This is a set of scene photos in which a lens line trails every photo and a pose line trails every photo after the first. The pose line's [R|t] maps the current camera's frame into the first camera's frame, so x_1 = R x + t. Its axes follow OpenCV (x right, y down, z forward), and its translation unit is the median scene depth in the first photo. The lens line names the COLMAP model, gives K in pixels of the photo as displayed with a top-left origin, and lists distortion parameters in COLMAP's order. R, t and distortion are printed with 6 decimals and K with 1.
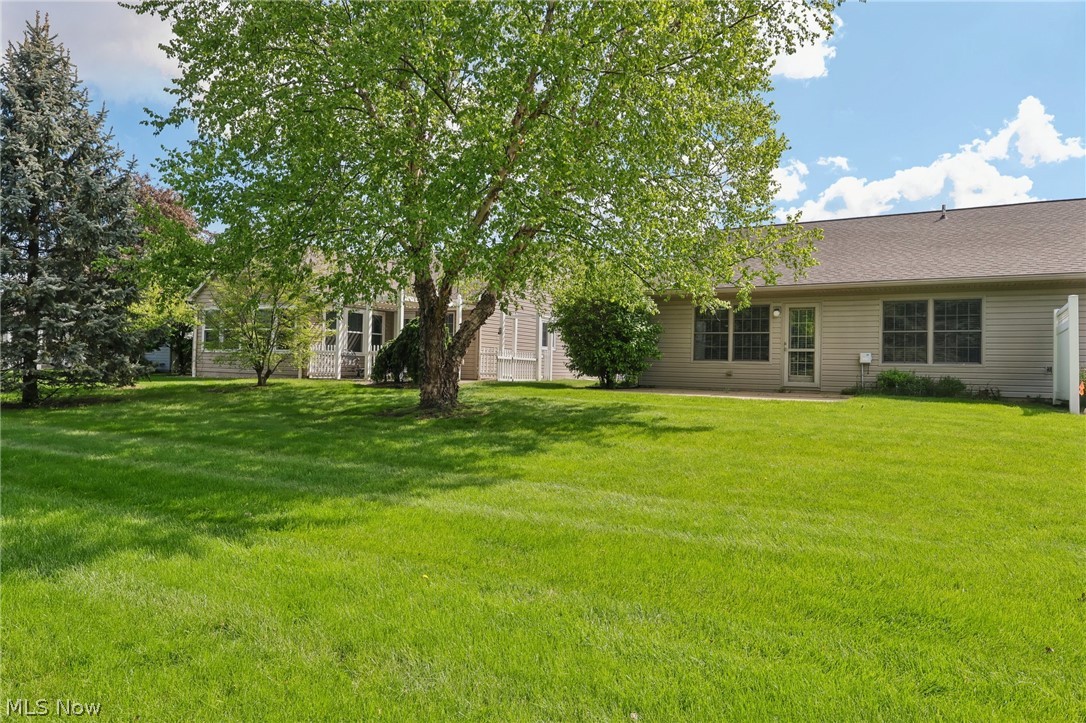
lens RADIAL K [[709.0, 0, 542.6], [0, 709.0, 359.6], [0, 0, 1]] dist [-0.001103, -0.000242]
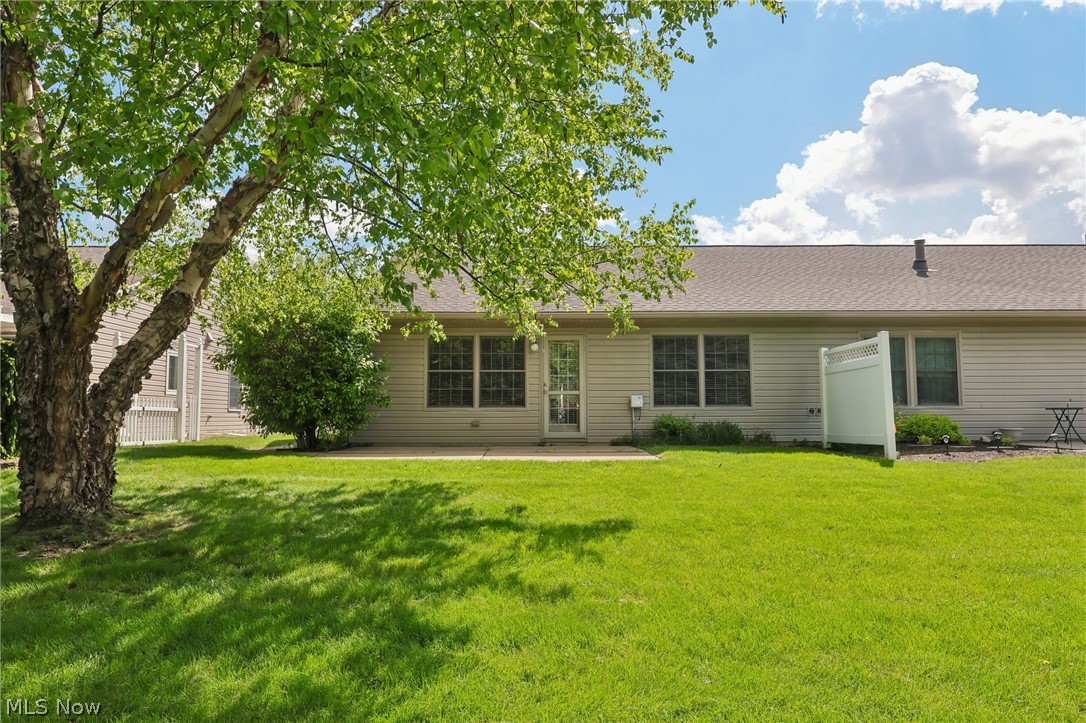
lens RADIAL K [[739.8, 0, 543.5], [0, 739.8, 360.7], [0, 0, 1]] dist [0.010041, 0.000576]
pose [[0.855284, 0.014276, 0.517963, -0.100355], [0.014580, 0.998562, -0.051598, -0.006714], [-0.517955, 0.051682, 0.853845, 0.300323]]
